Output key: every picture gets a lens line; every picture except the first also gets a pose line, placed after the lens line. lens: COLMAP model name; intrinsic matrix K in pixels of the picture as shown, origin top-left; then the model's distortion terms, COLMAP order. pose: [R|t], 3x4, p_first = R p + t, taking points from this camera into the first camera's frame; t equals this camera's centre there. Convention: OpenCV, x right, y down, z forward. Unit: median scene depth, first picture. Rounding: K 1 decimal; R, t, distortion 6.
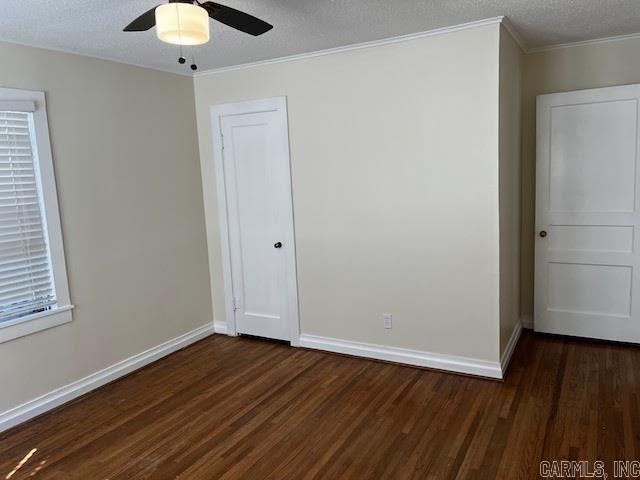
lens RADIAL K [[484.4, 0, 321.9], [0, 484.4, 245.6], [0, 0, 1]] dist [0.054167, -0.058466]
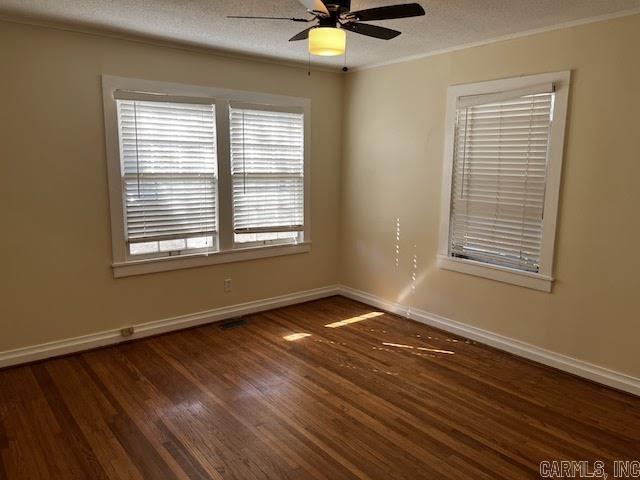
lens RADIAL K [[484.4, 0, 322.3], [0, 484.4, 243.7], [0, 0, 1]] dist [0.054167, -0.058466]
pose [[-0.389944, 0.199320, -0.899008, 0.642096], [-0.131092, 0.954332, 0.268448, -0.173998], [0.911459, 0.222533, -0.346007, 0.969456]]
